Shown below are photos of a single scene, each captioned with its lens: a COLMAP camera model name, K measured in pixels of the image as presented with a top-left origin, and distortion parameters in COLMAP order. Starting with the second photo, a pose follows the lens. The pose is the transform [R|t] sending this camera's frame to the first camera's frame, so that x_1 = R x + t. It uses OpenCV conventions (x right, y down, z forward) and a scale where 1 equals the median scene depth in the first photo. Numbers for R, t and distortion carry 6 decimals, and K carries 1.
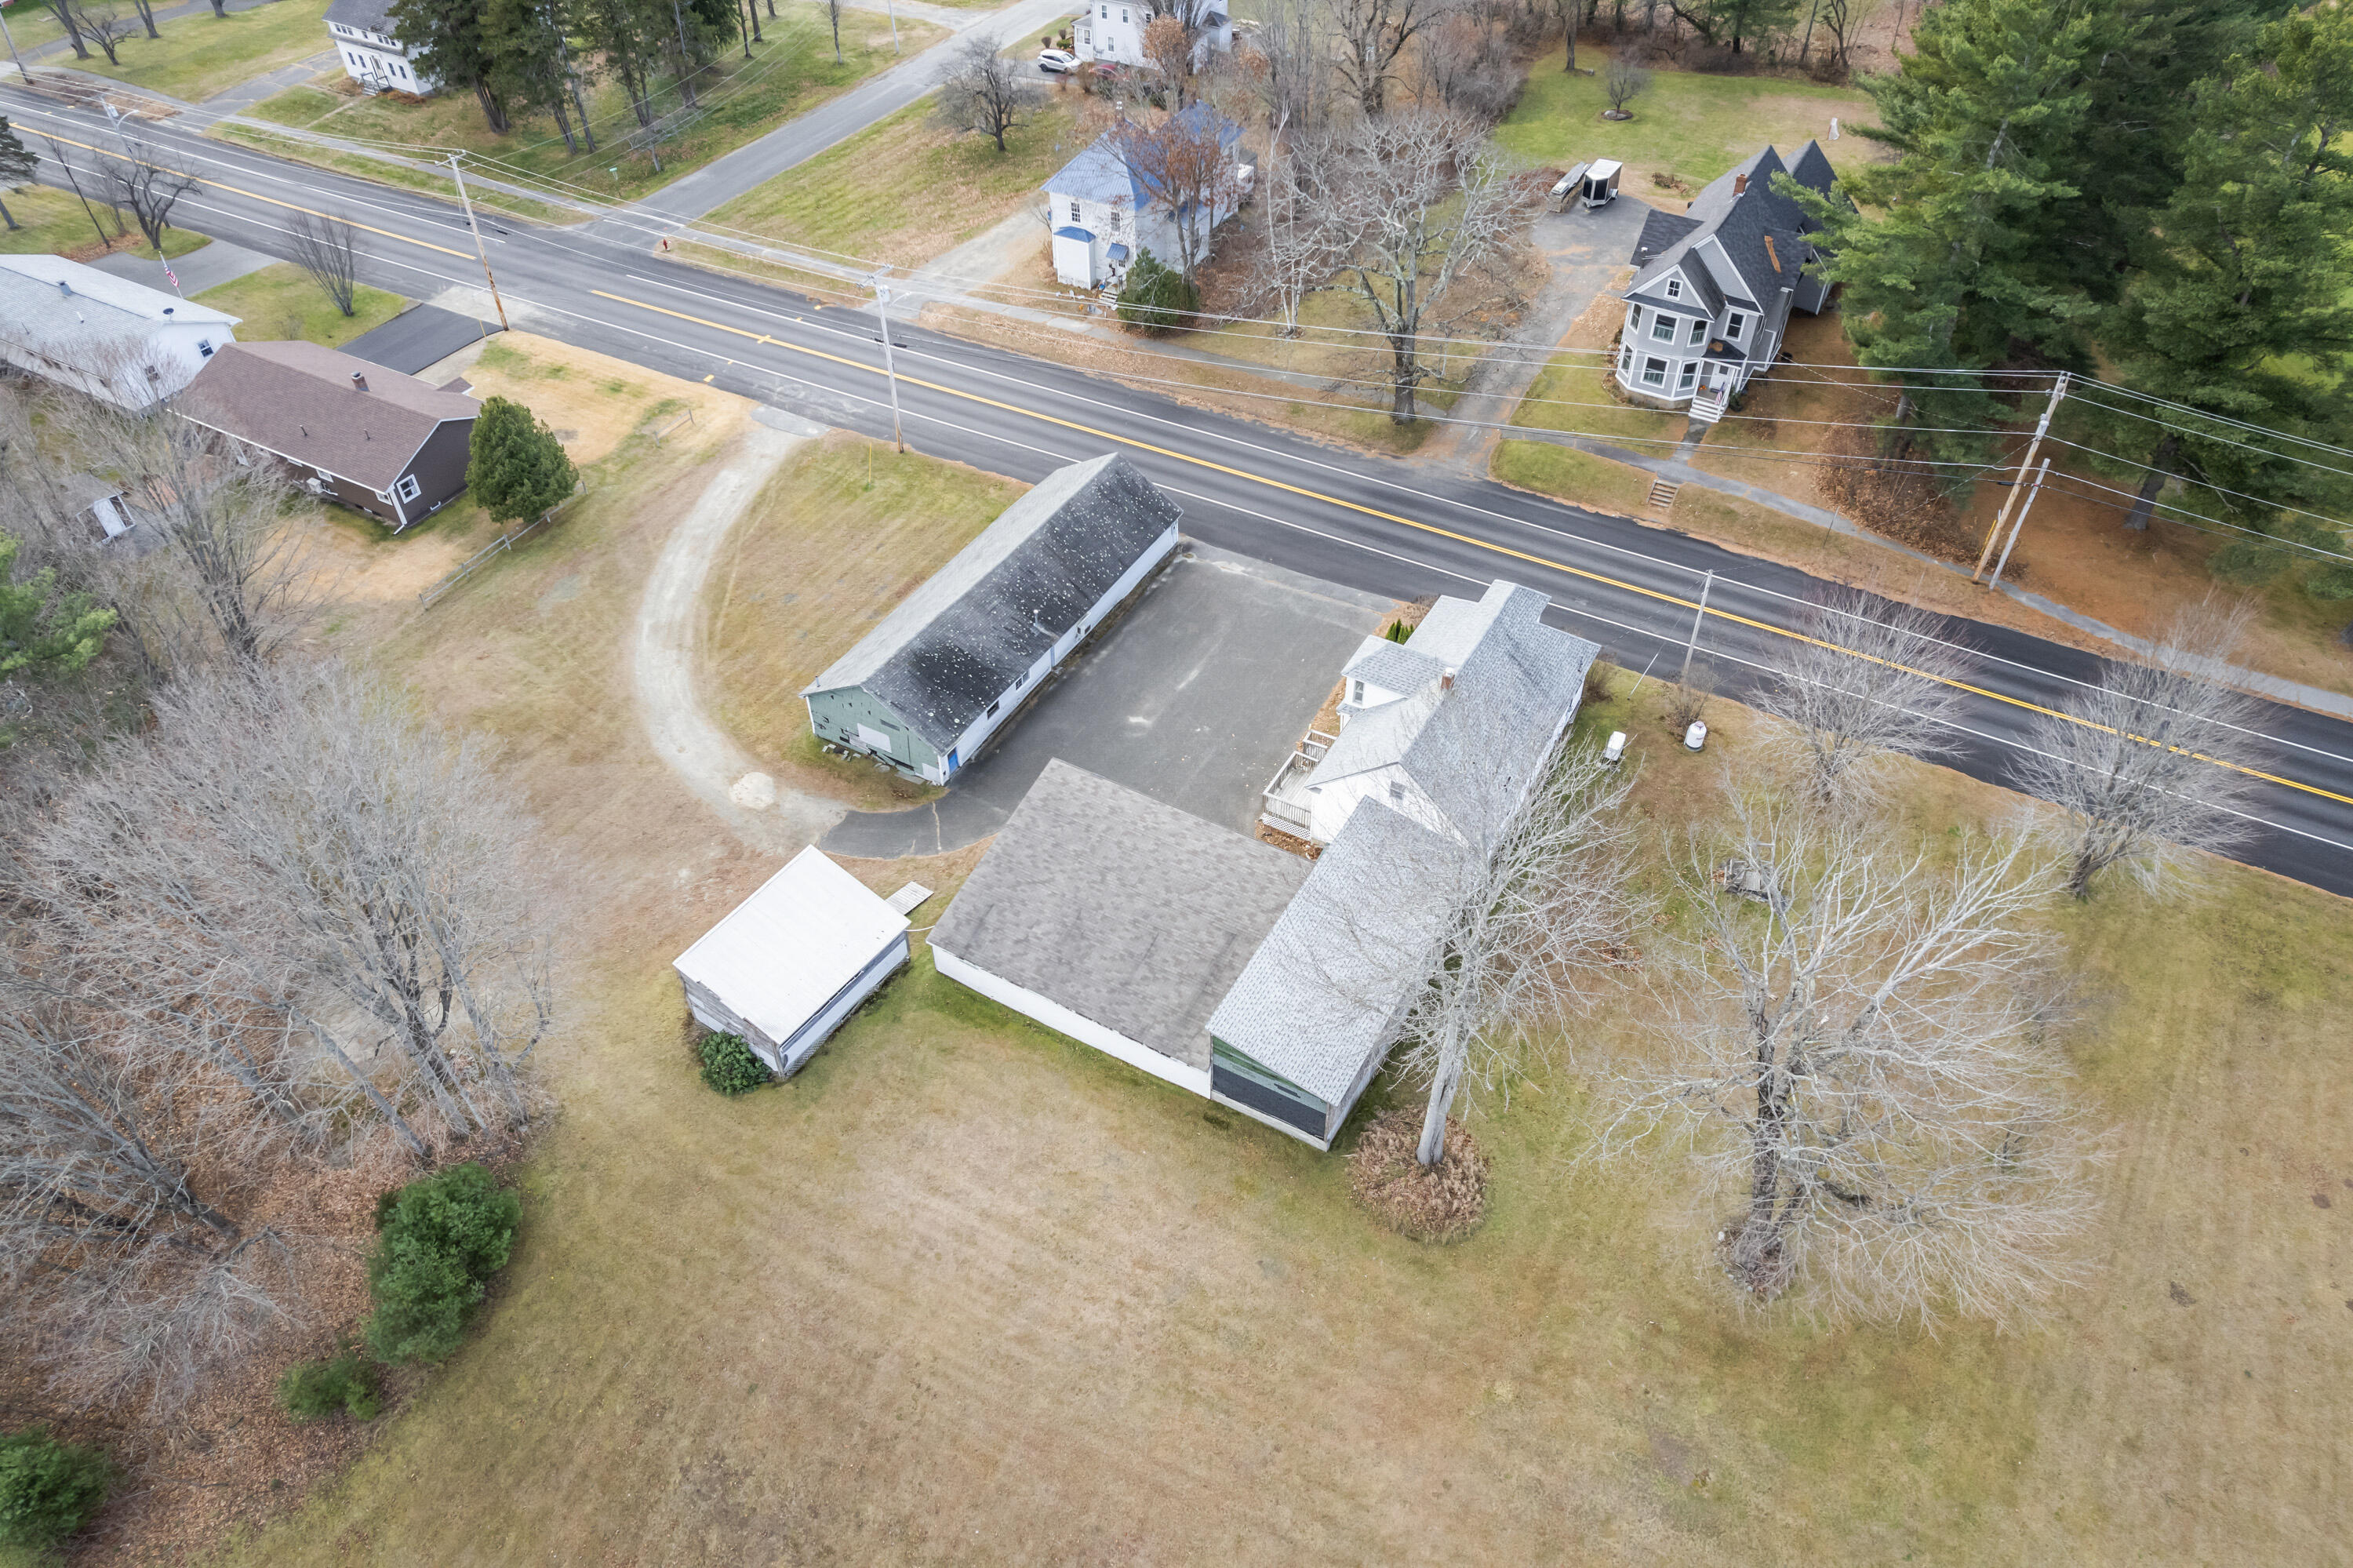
lens RADIAL K [[1509.4, 0, 1181.2], [0, 1509.4, 779.9], [0, 0, 1]] dist [-0.073909, 0.061004]
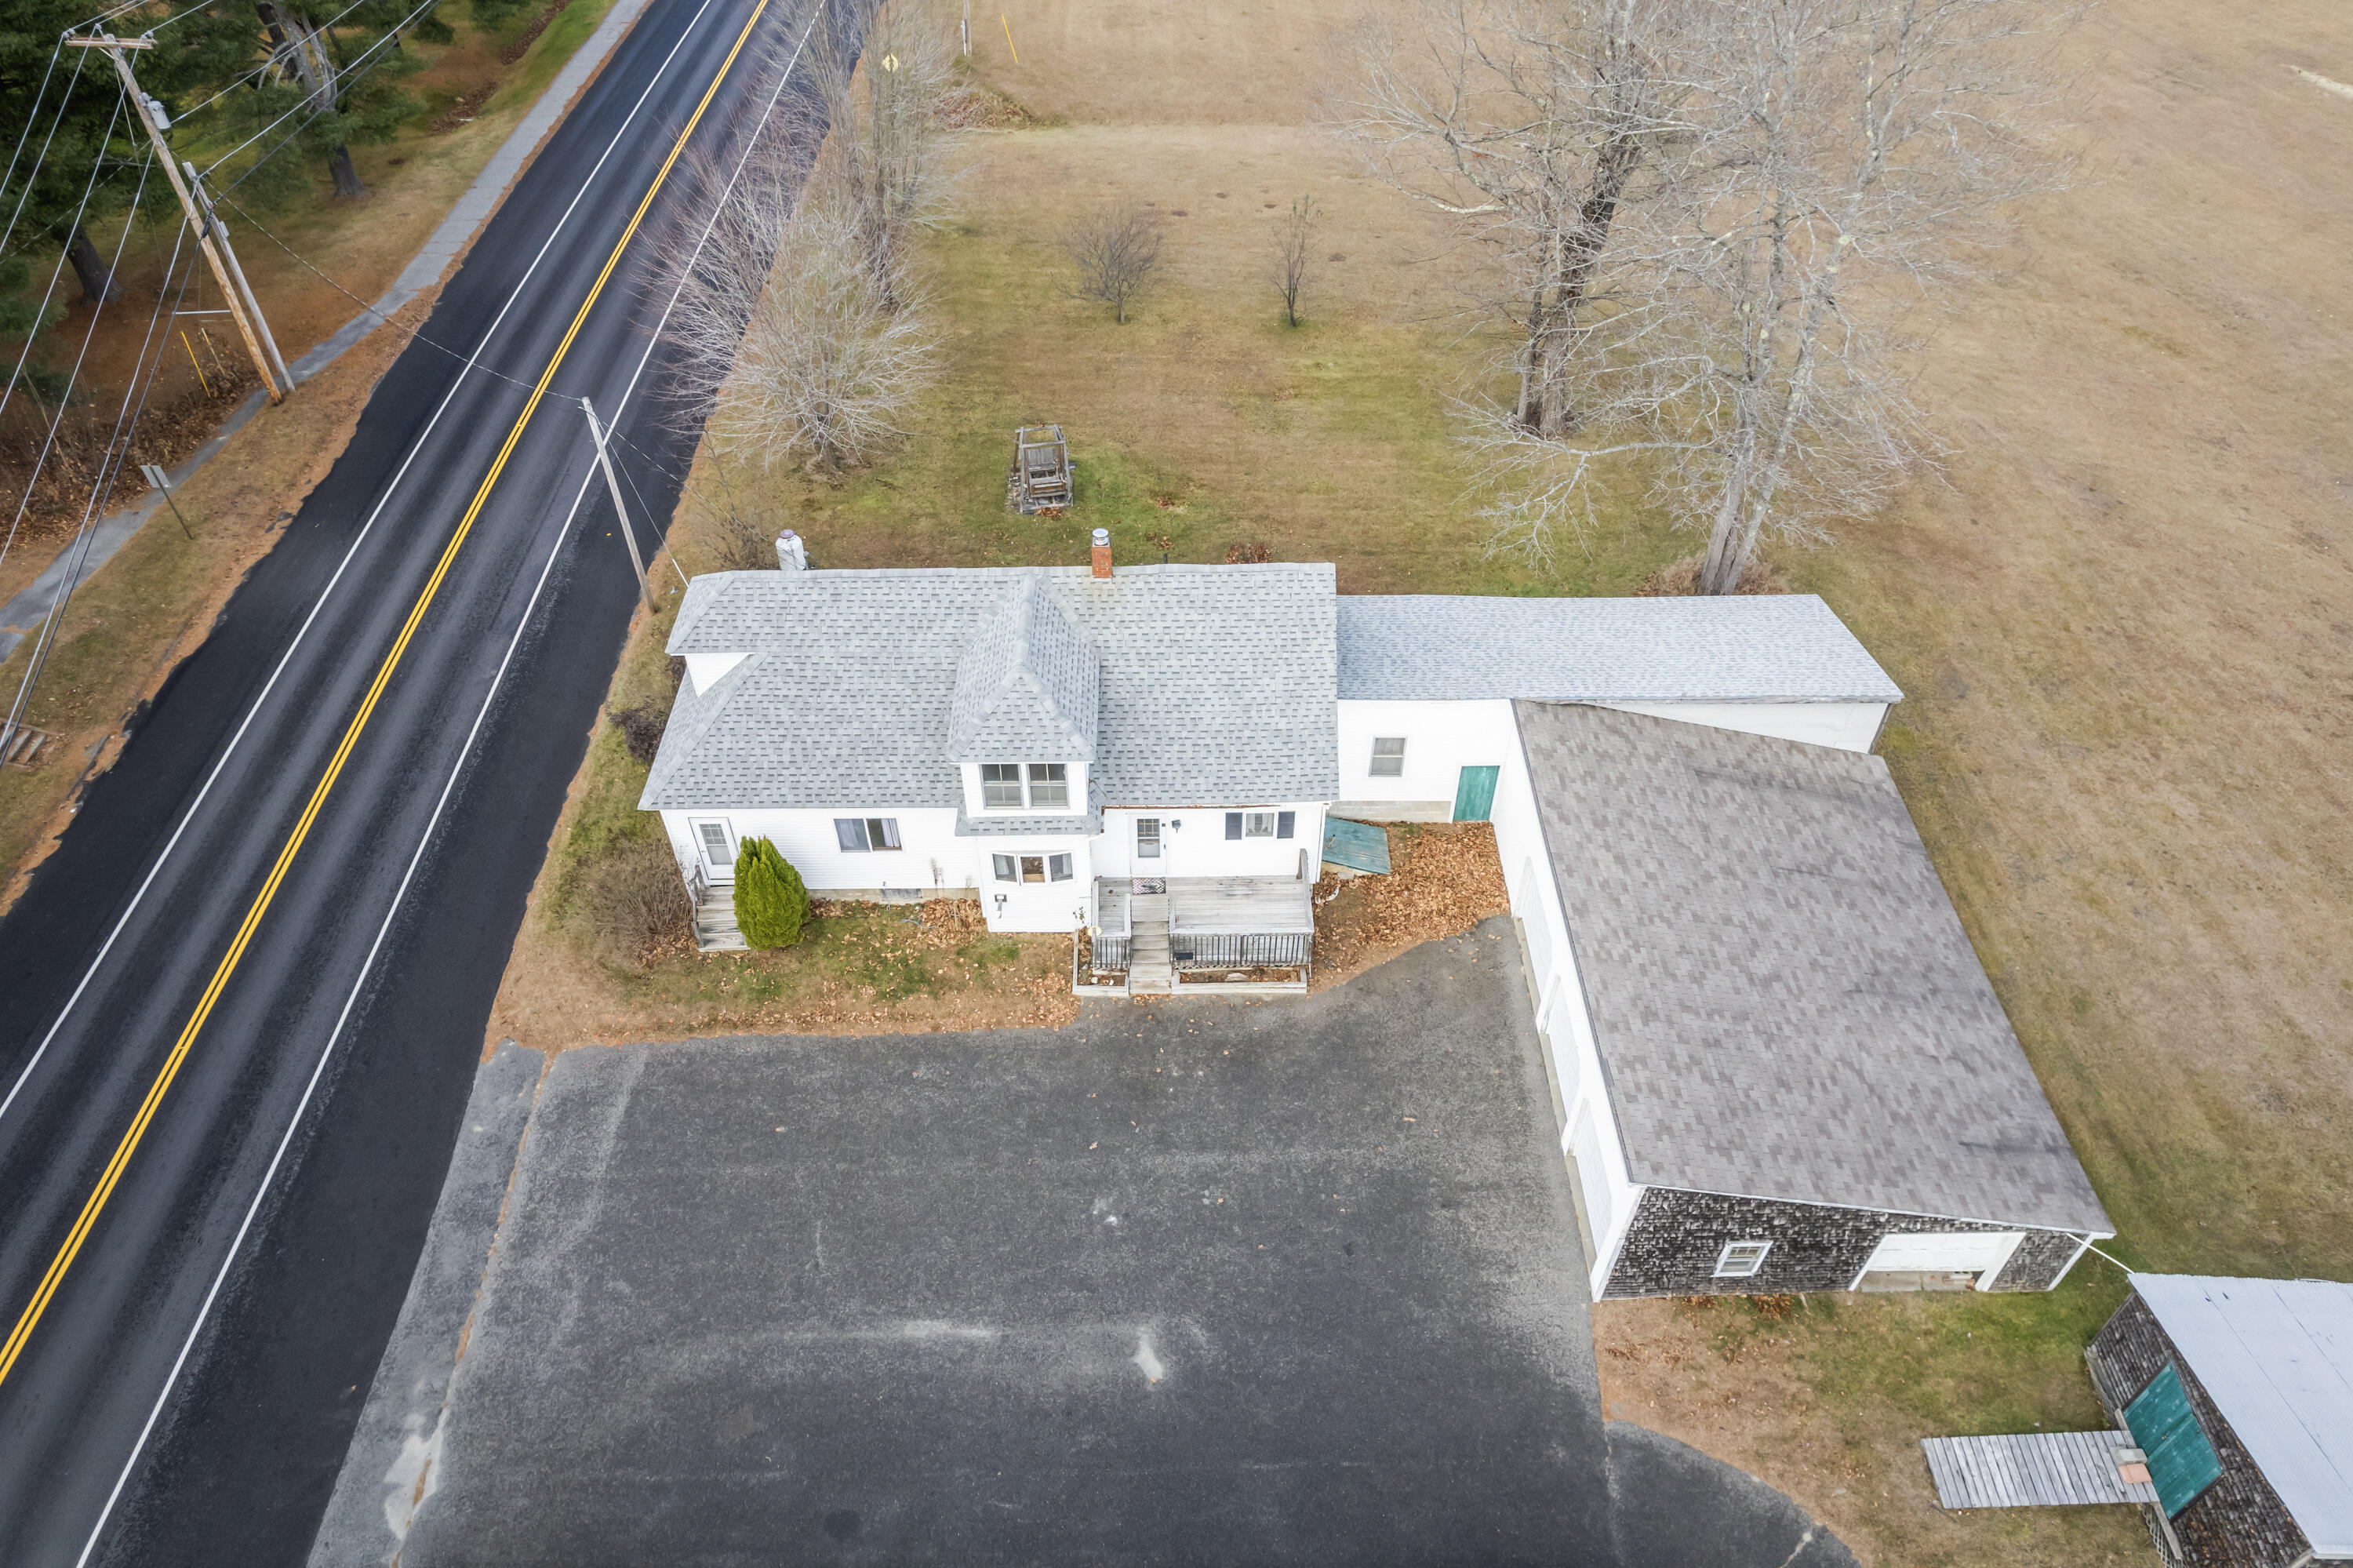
lens RADIAL K [[1509.4, 0, 1181.2], [0, 1509.4, 779.9], [0, 0, 1]] dist [-0.073909, 0.061004]
pose [[-0.503899, -0.599684, 0.621663, -0.173971], [0.603789, 0.270122, 0.749982, -0.346453], [-0.617677, 0.753268, 0.225969, 0.753915]]
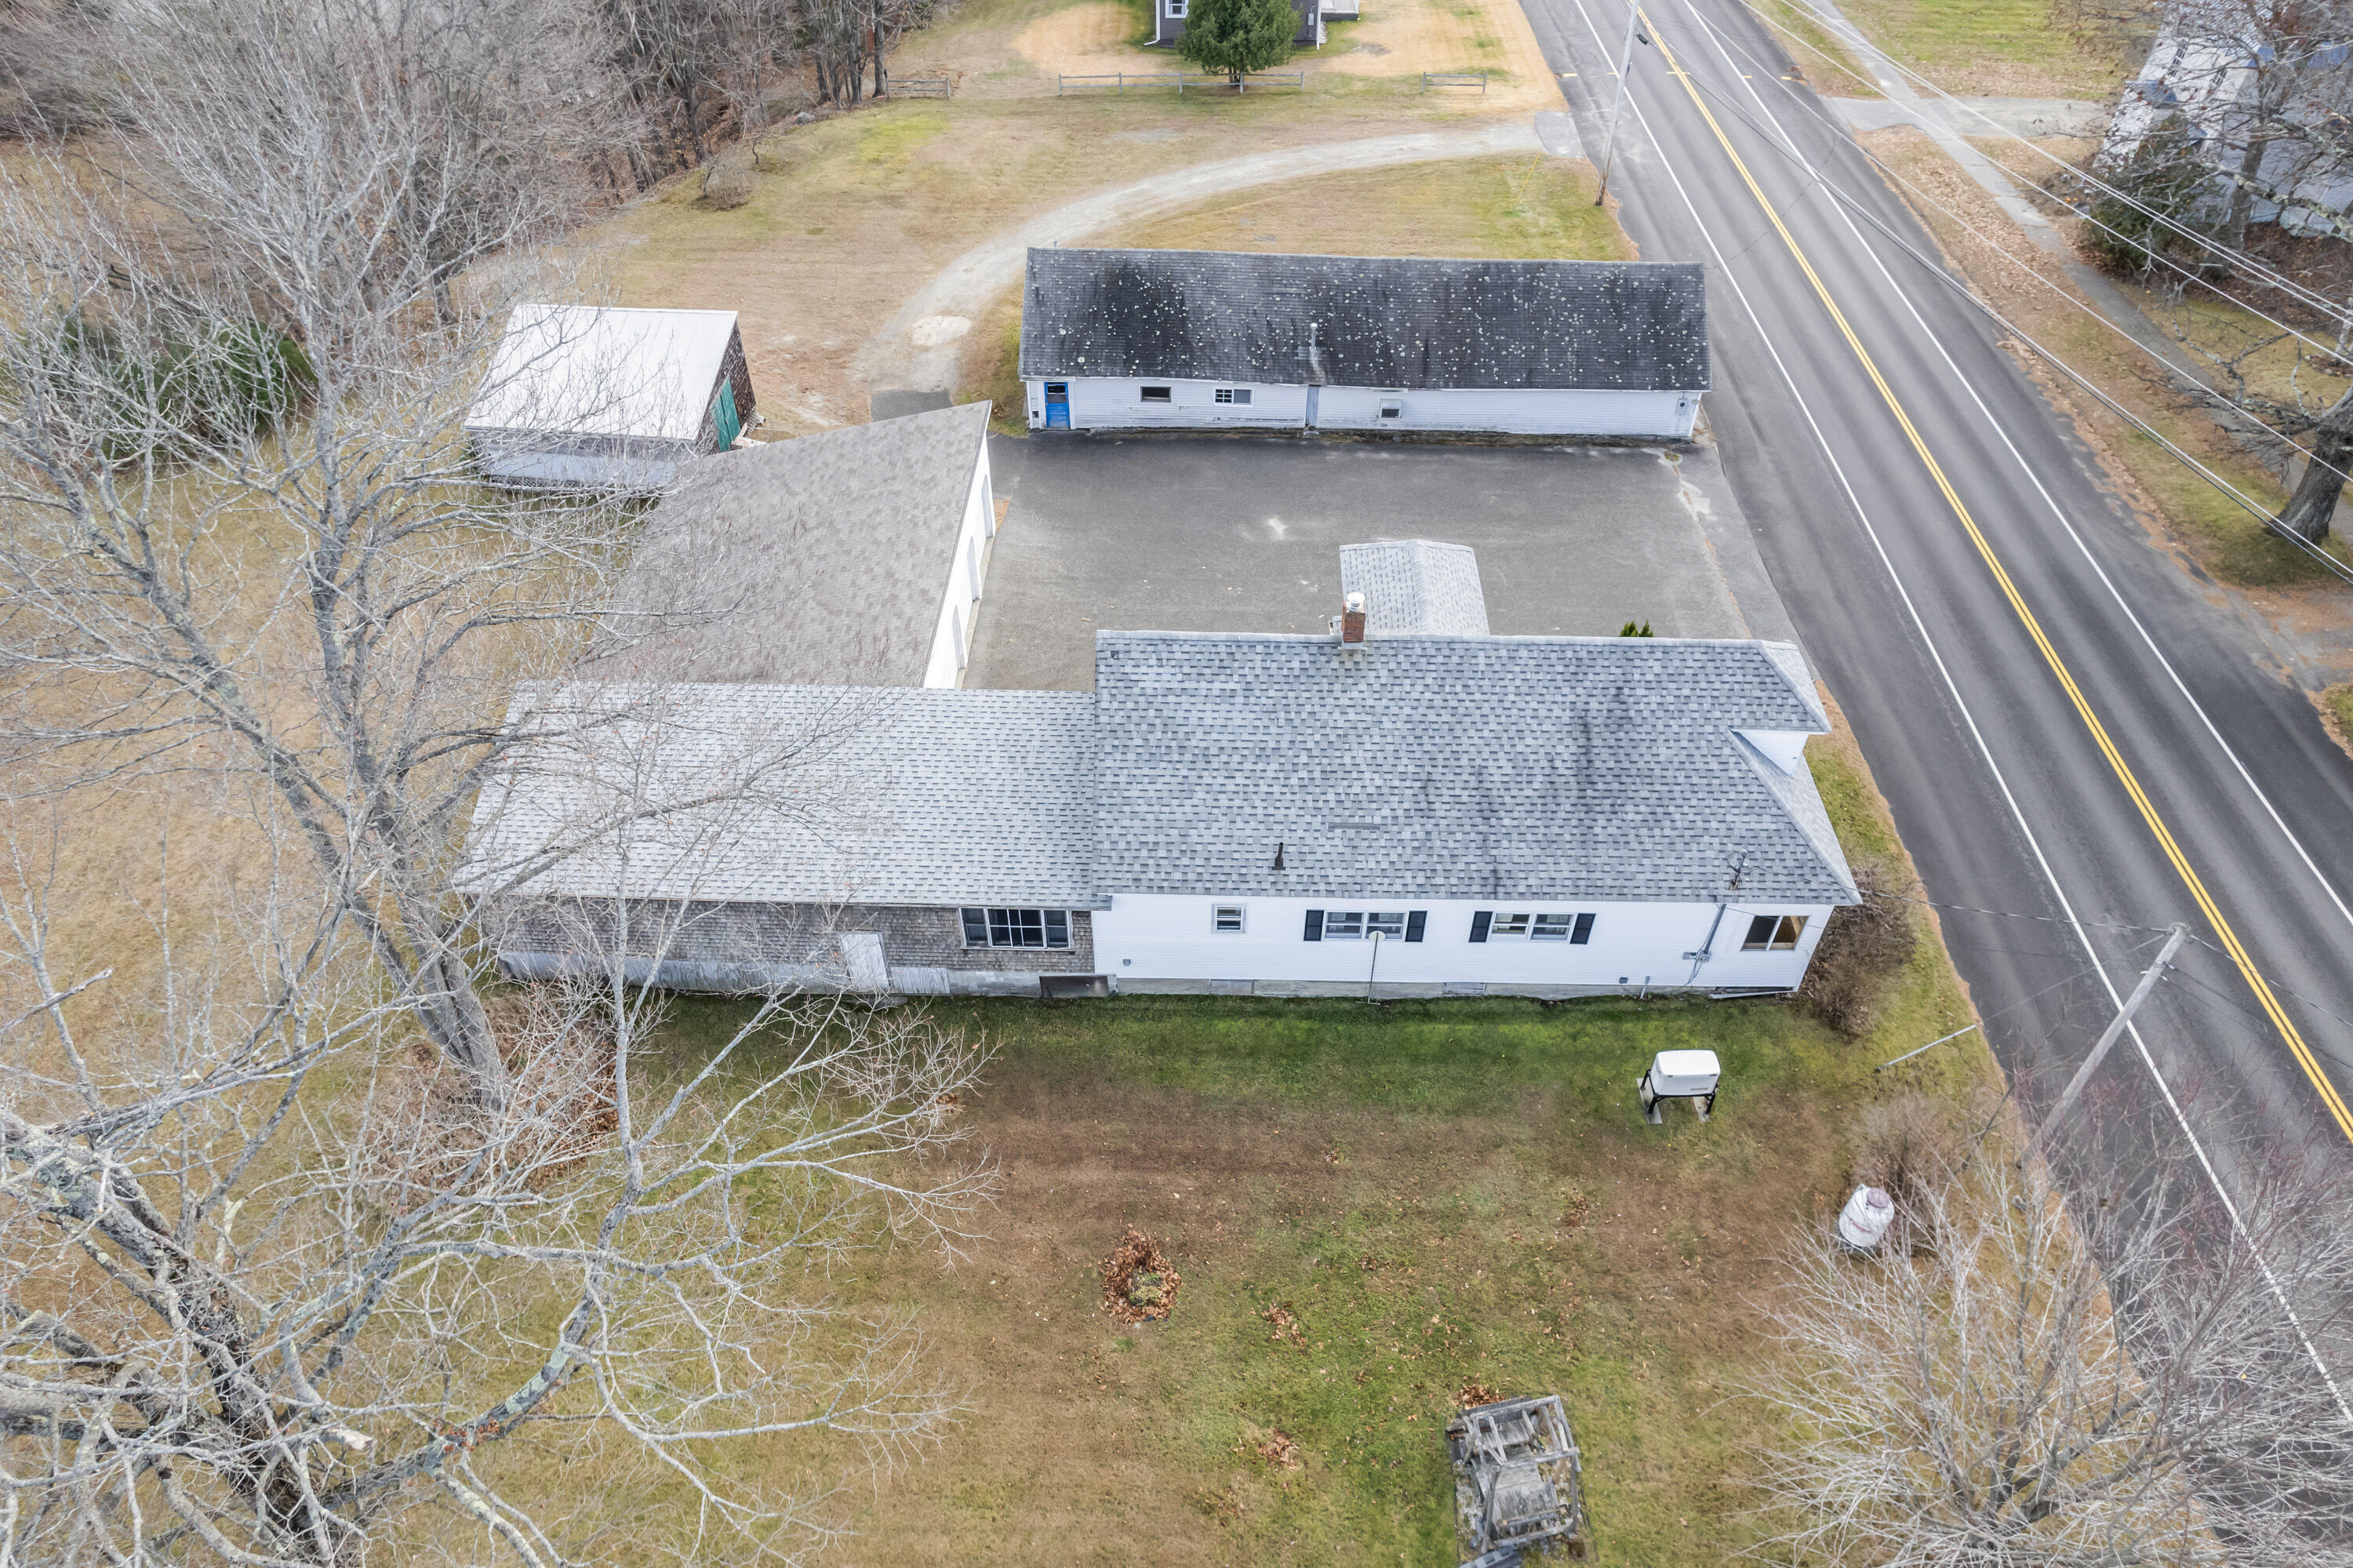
lens RADIAL K [[1509.4, 0, 1181.2], [0, 1509.4, 779.9], [0, 0, 1]] dist [-0.073909, 0.061004]
pose [[0.467736, 0.618682, -0.631234, 0.397244], [-0.616352, 0.740188, 0.268761, -0.100428], [0.633509, 0.263353, 0.727538, 0.513725]]
